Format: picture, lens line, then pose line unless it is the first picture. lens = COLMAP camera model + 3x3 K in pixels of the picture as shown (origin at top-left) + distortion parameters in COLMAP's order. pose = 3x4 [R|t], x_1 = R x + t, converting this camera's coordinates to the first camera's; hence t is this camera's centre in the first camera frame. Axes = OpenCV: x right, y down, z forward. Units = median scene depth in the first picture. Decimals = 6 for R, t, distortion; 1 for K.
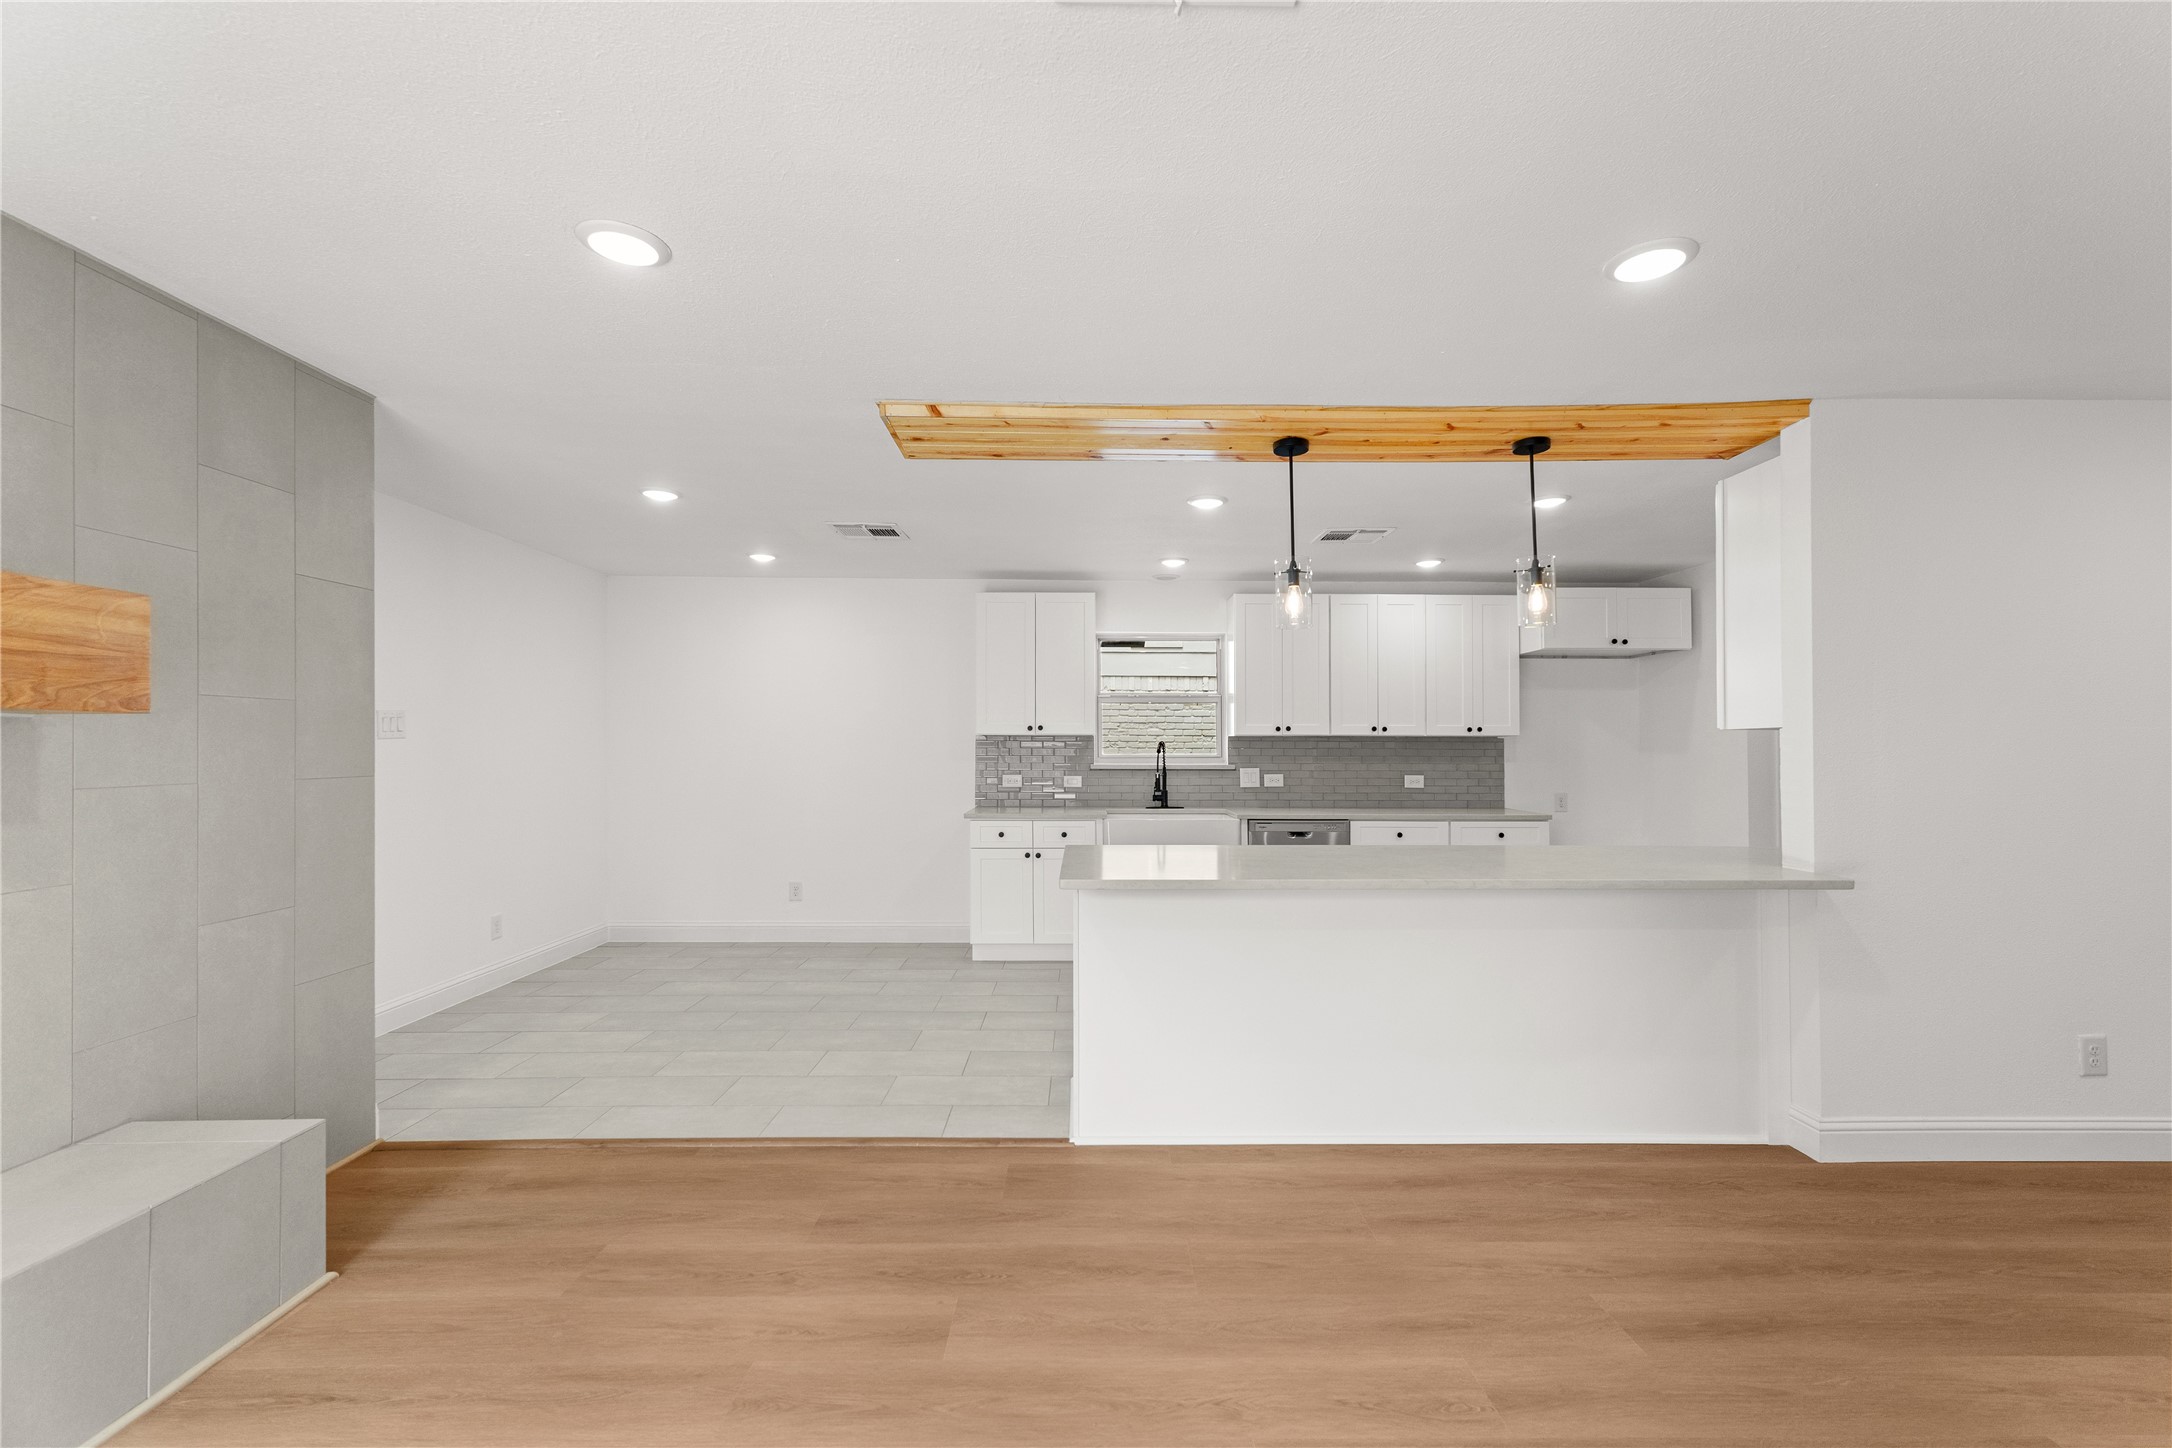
lens RADIAL K [[930.4, 0, 1096.0], [0, 930.4, 734.2], [0, 0, 1]] dist [0.006064, 0.000575]
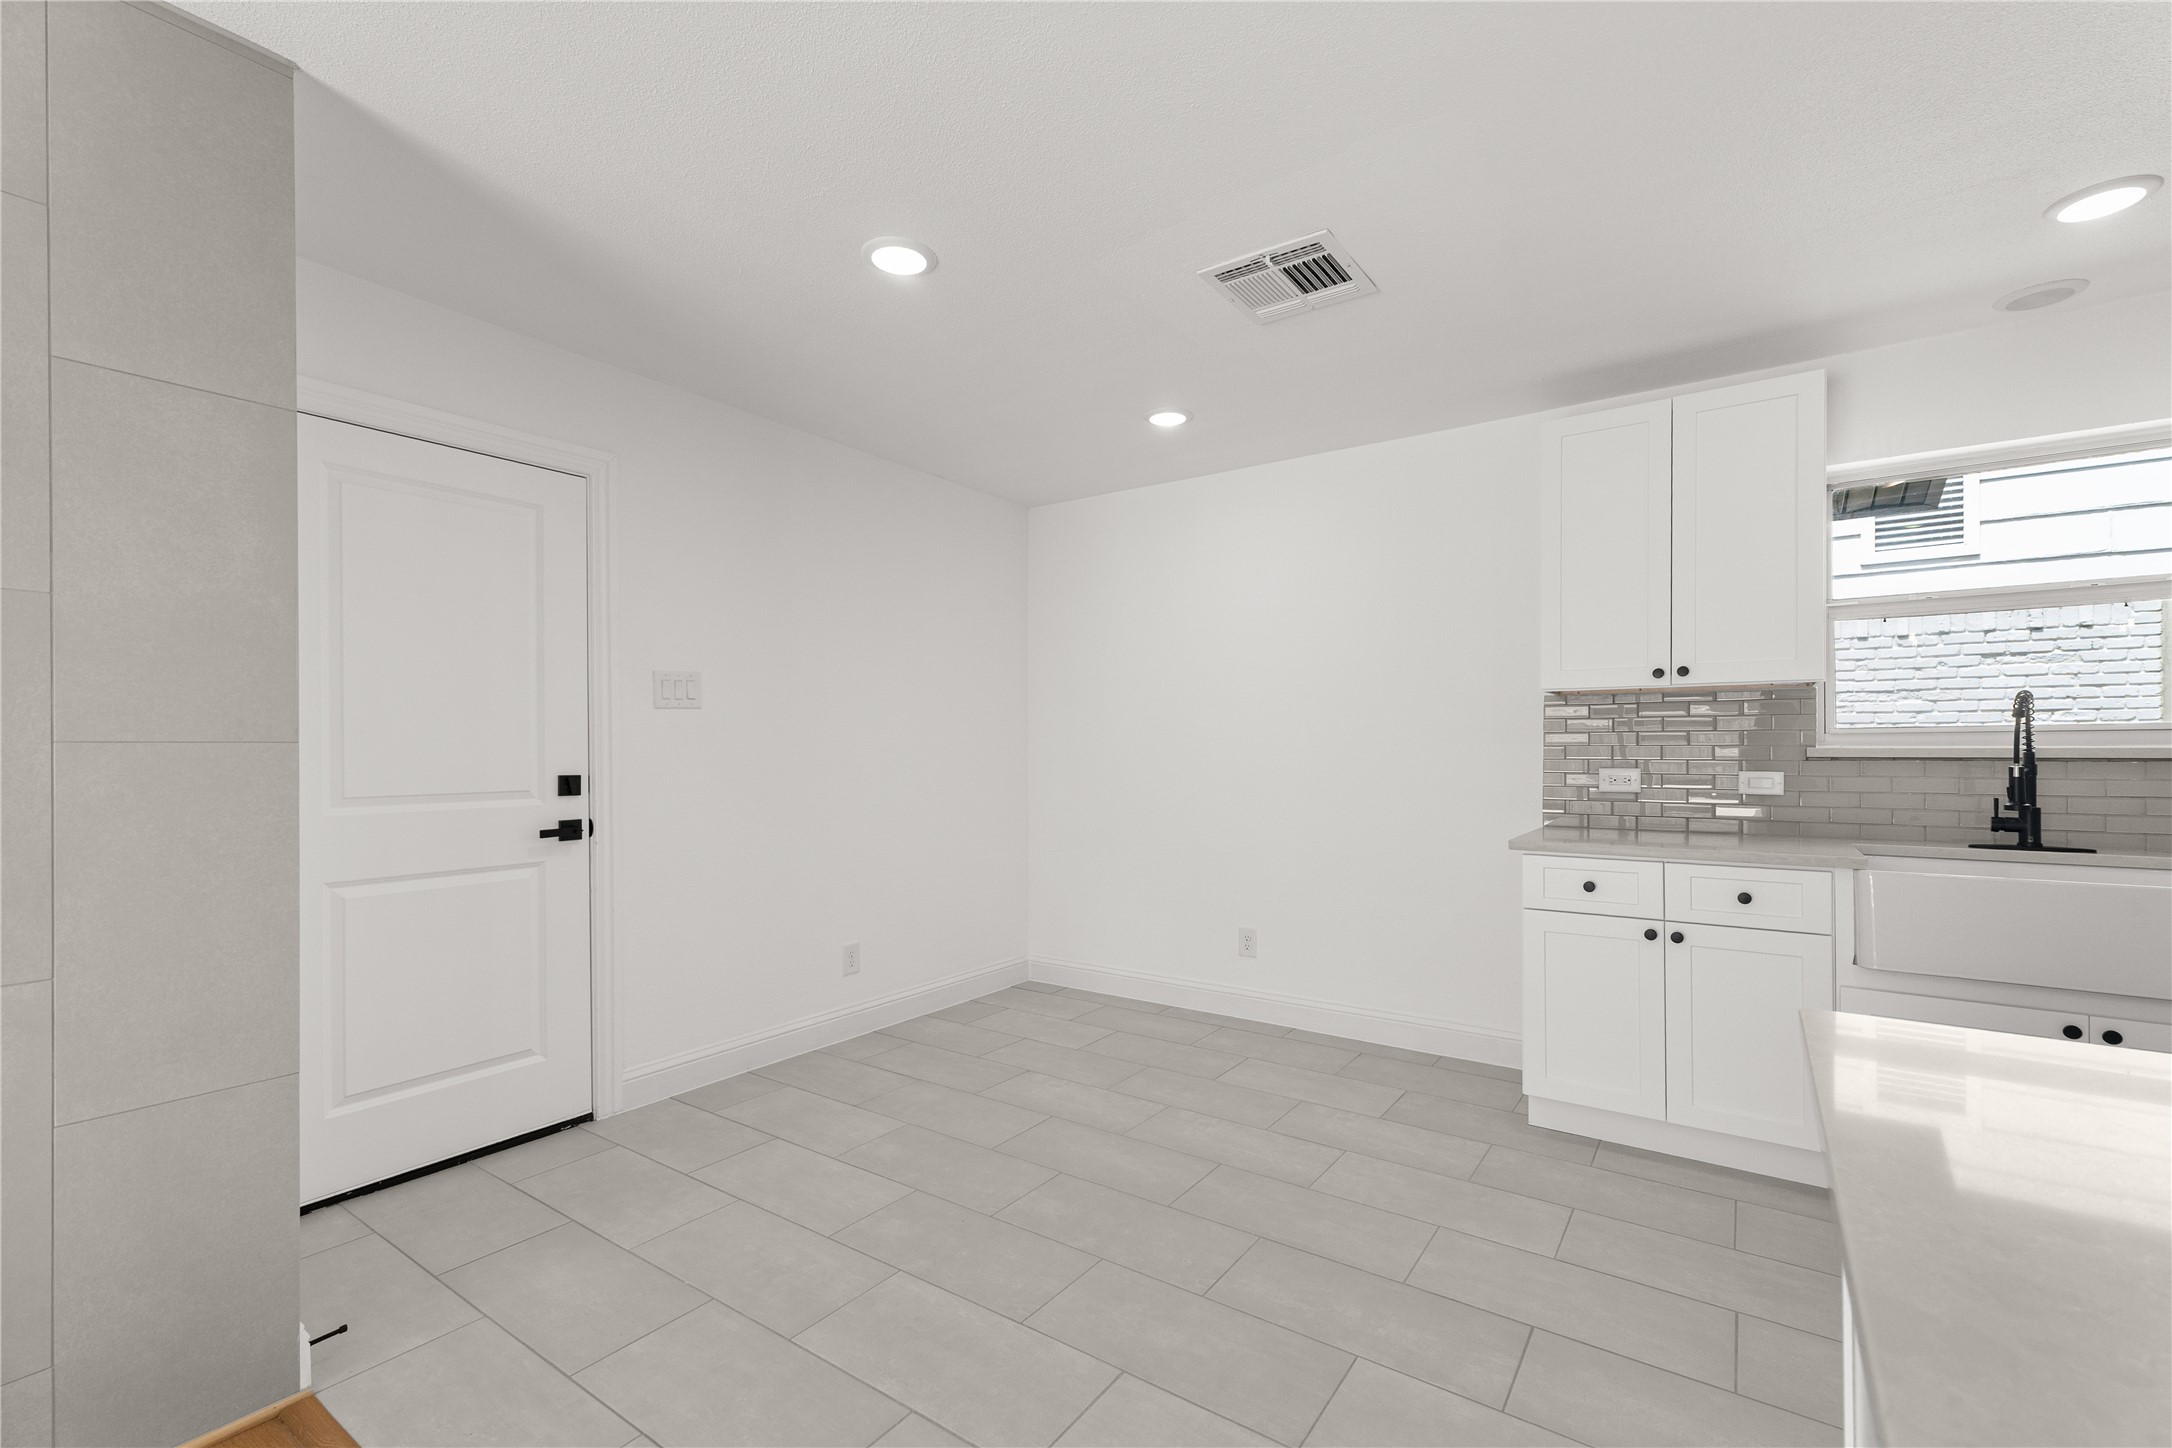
lens RADIAL K [[930.4, 0, 1104.4], [0, 930.4, 760.7], [0, 0, 1]] dist [0.006064, 0.000575]
pose [[0.816836, 0.001190, -0.576869, -0.029578], [0.012809, 0.999714, 0.020200, 0.030400], [0.576728, -0.023890, 0.816587, 0.493620]]
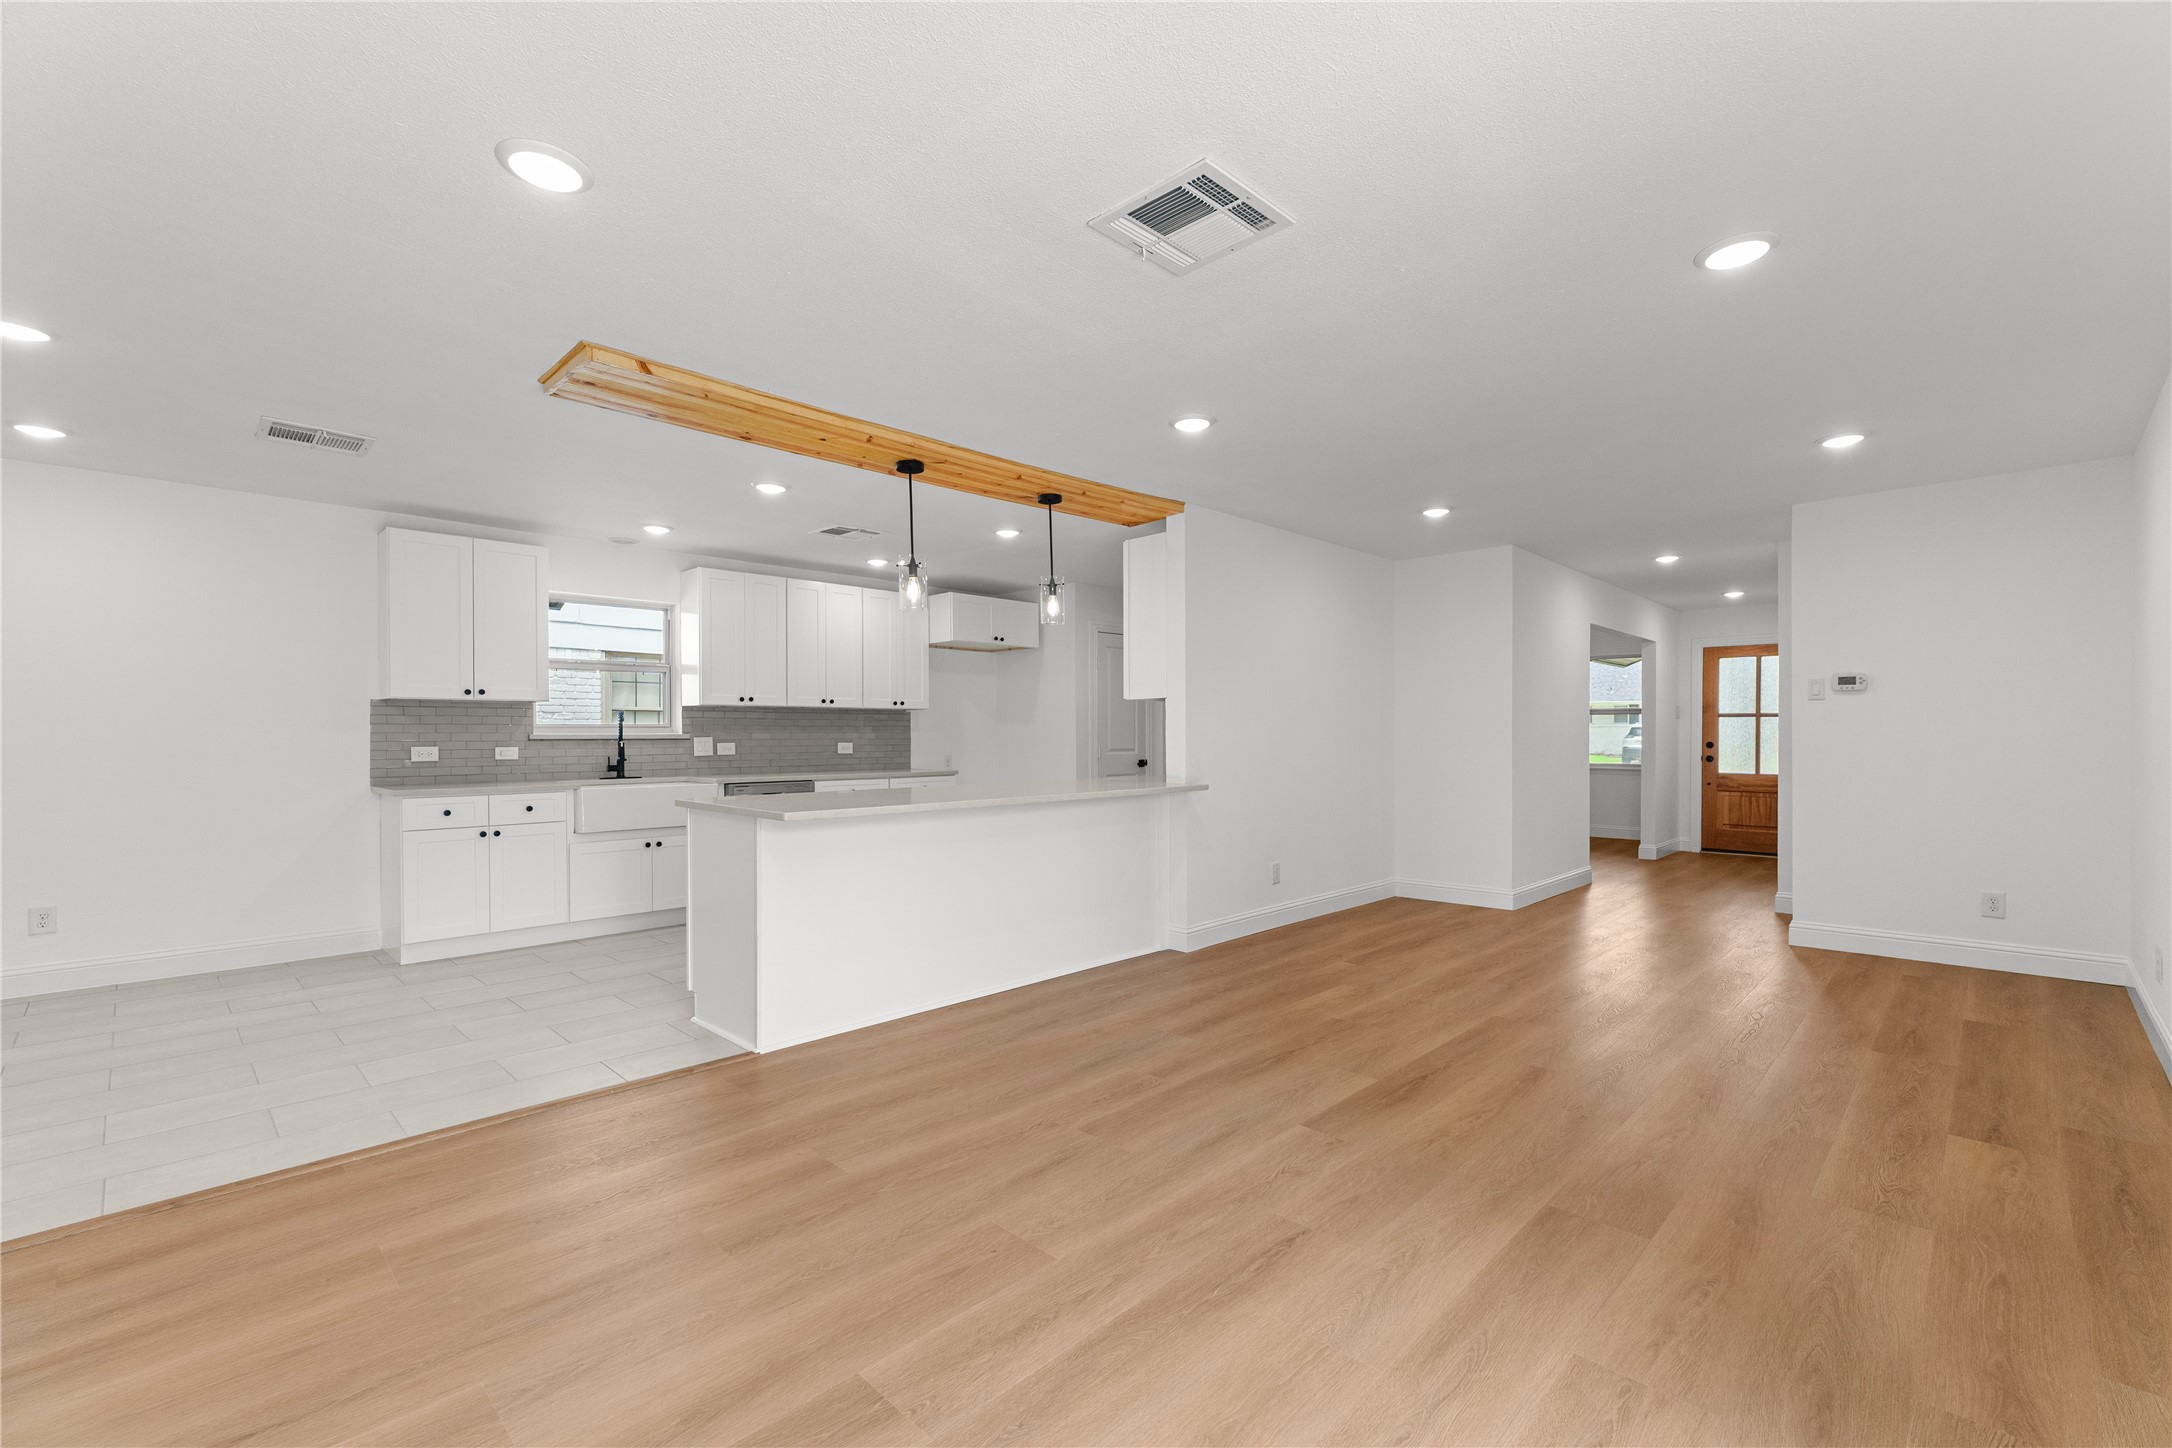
lens RADIAL K [[930.4, 0, 1097.0], [0, 930.4, 733.0], [0, 0, 1]] dist [0.006064, 0.000575]
pose [[0.706990, -0.003685, 0.707214, -0.316110], [-0.004617, 0.999941, 0.009826, 0.024158], [-0.707209, -0.010212, 0.706931, -0.046399]]
